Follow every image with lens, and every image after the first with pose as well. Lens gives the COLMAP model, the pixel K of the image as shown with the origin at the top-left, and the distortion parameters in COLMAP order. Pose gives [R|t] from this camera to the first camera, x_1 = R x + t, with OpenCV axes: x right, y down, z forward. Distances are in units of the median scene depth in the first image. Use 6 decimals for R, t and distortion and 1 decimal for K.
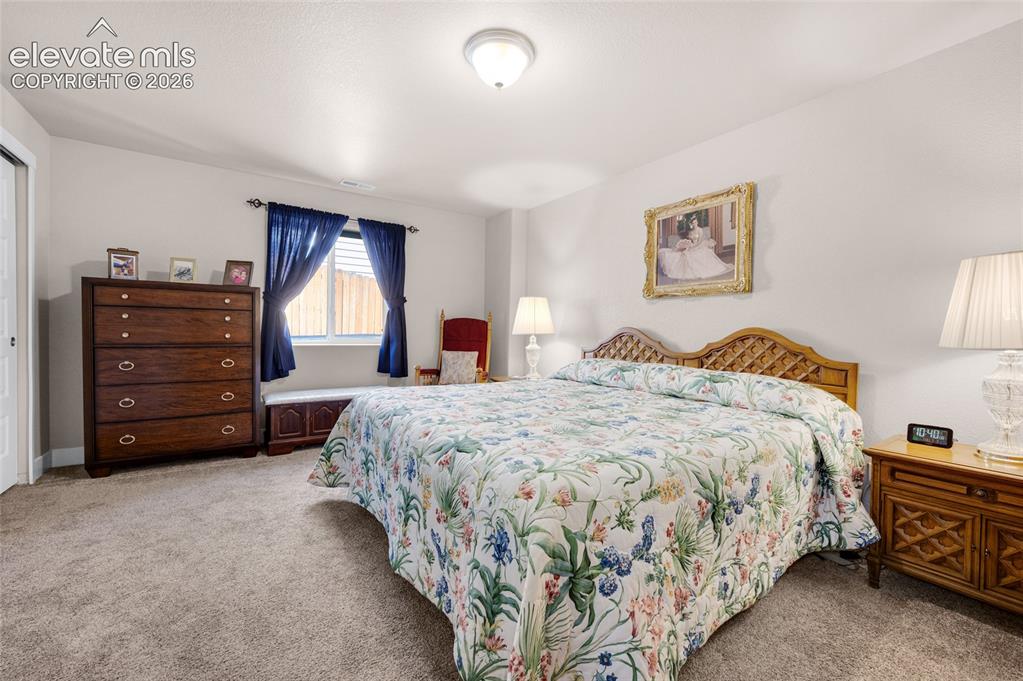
lens RADIAL K [[419.4, 0, 512.1], [0, 419.4, 336.2], [0, 0, 1]] dist [-0.000195, -0.000207]
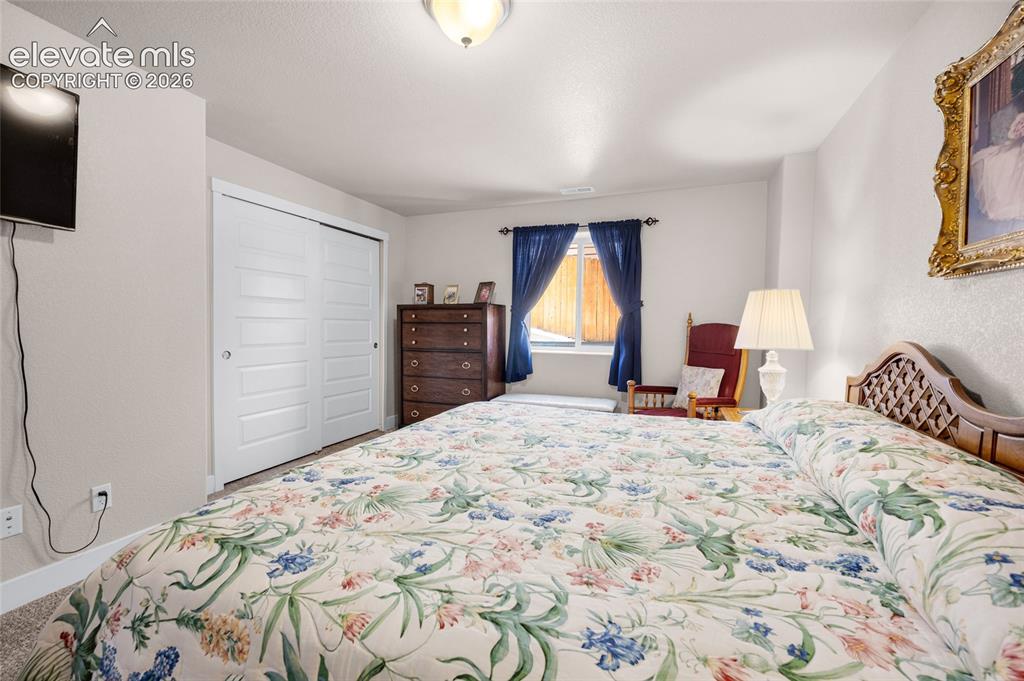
lens RADIAL K [[419.8, 0, 510.4], [0, 419.8, 337.8], [0, 0, 1]] dist [-0.000195, -0.000207]
pose [[0.574180, 0.008092, -0.818689, 0.436812], [-0.009224, 0.999952, 0.003415, -0.024825], [0.818677, 0.005591, 0.574227, 0.395796]]
